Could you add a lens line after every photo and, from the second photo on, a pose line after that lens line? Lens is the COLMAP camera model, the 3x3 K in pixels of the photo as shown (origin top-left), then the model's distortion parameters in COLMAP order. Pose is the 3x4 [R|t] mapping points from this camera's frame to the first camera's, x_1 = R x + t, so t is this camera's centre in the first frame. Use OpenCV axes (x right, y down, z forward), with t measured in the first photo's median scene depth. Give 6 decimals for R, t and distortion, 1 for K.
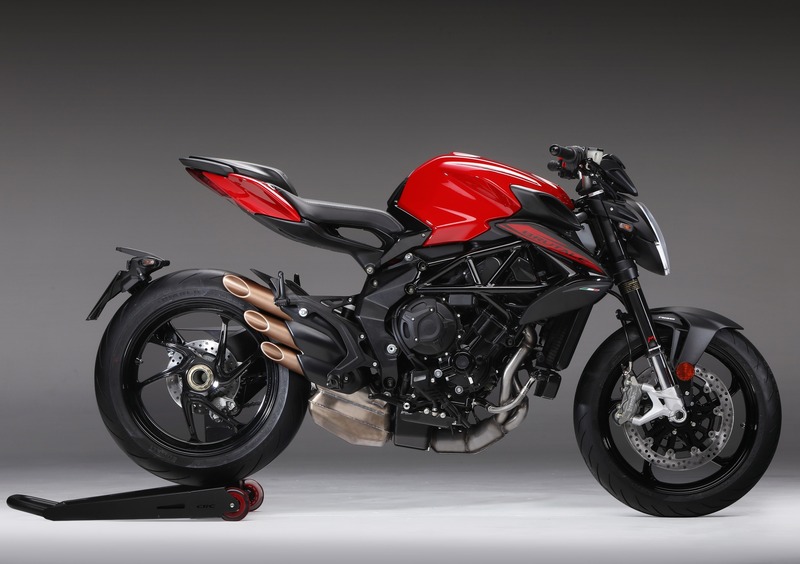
lens RADIAL K [[3861.6, 0, 400.0], [0, 3861.6, 282.0], [0, 0, 1]] dist [-0.105378, 1.170606]
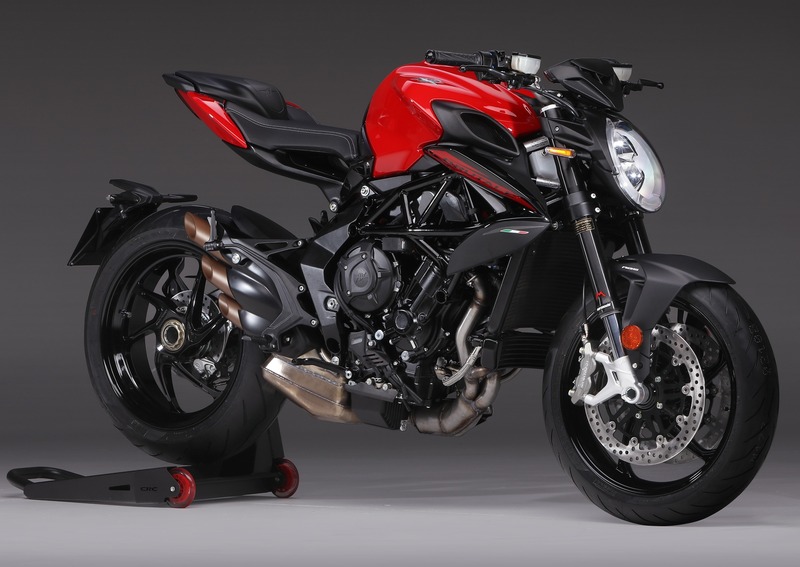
lens RADIAL K [[3861.6, 0, 400.0], [0, 3861.6, 283.5], [0, 0, 1]] dist [-0.105378, 1.170606]
pose [[0.864734, 0.009320, -0.502144, 0.419213], [0.001561, 0.999773, 0.021245, -0.004198], [0.502229, -0.019155, 0.864523, 0.305432]]
